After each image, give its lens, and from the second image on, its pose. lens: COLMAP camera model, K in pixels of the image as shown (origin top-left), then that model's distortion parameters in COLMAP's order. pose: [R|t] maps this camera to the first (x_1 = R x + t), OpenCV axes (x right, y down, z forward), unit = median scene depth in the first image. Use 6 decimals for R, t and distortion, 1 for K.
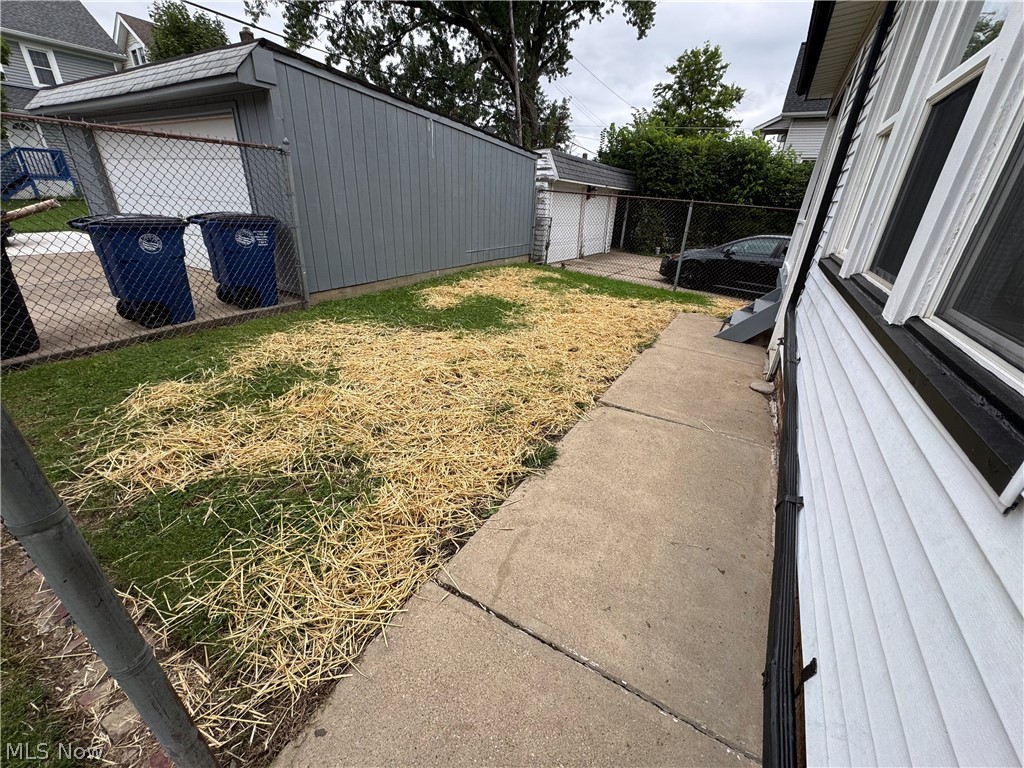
lens RADIAL K [[408.9, 0, 512.0], [0, 408.9, 384.0], [0, 0, 1]] dist [0.001081, 0.000068]
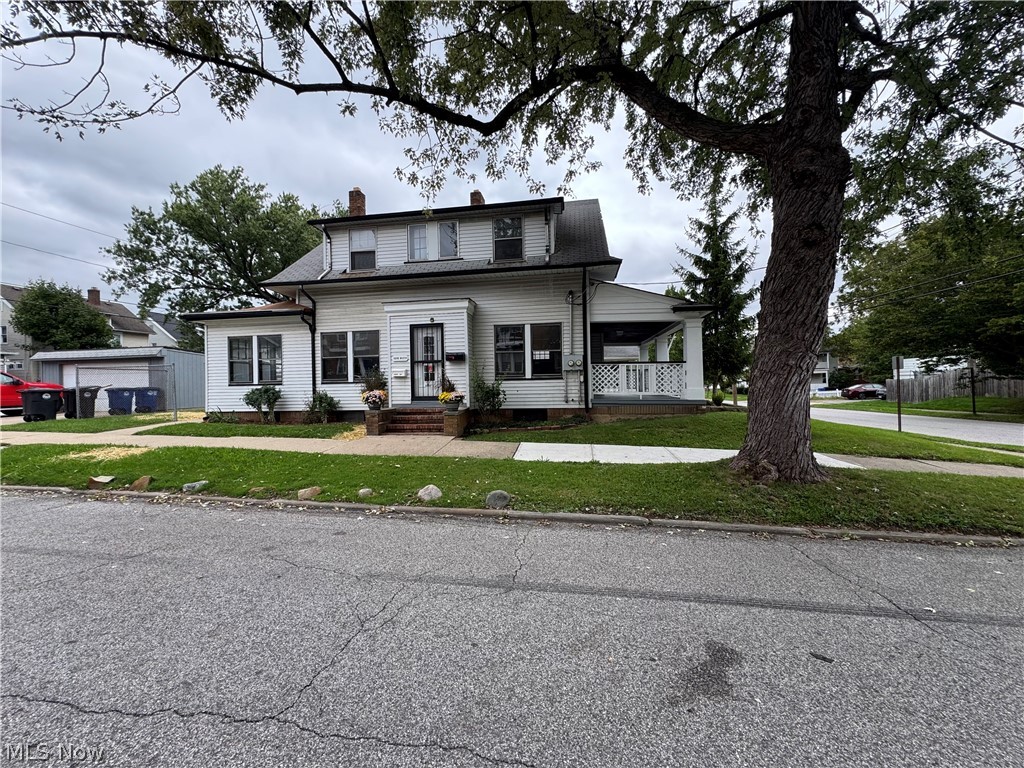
lens RADIAL K [[408.9, 0, 512.0], [0, 408.9, 384.0], [0, 0, 1]] dist [0.001081, 0.000068]
pose [[0.930263, -0.063322, 0.361388, 0.402197], [0.205594, 0.905787, -0.370515, 0.619650], [-0.303879, 0.418975, 0.855639, -1.222637]]
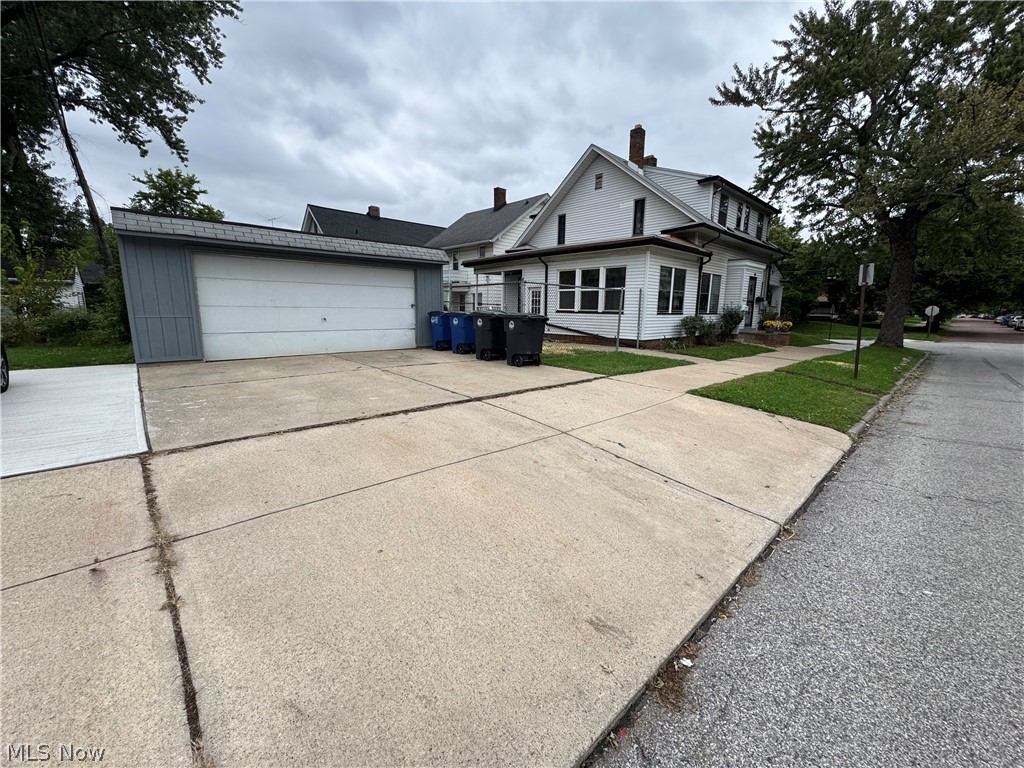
lens RADIAL K [[408.9, 0, 512.0], [0, 408.9, 384.0], [0, 0, 1]] dist [0.001081, 0.000068]
pose [[0.289647, -0.206311, 0.934634, -1.147599], [0.402568, 0.912180, 0.076597, -0.006120], [-0.868357, 0.354068, 0.347264, -0.037336]]
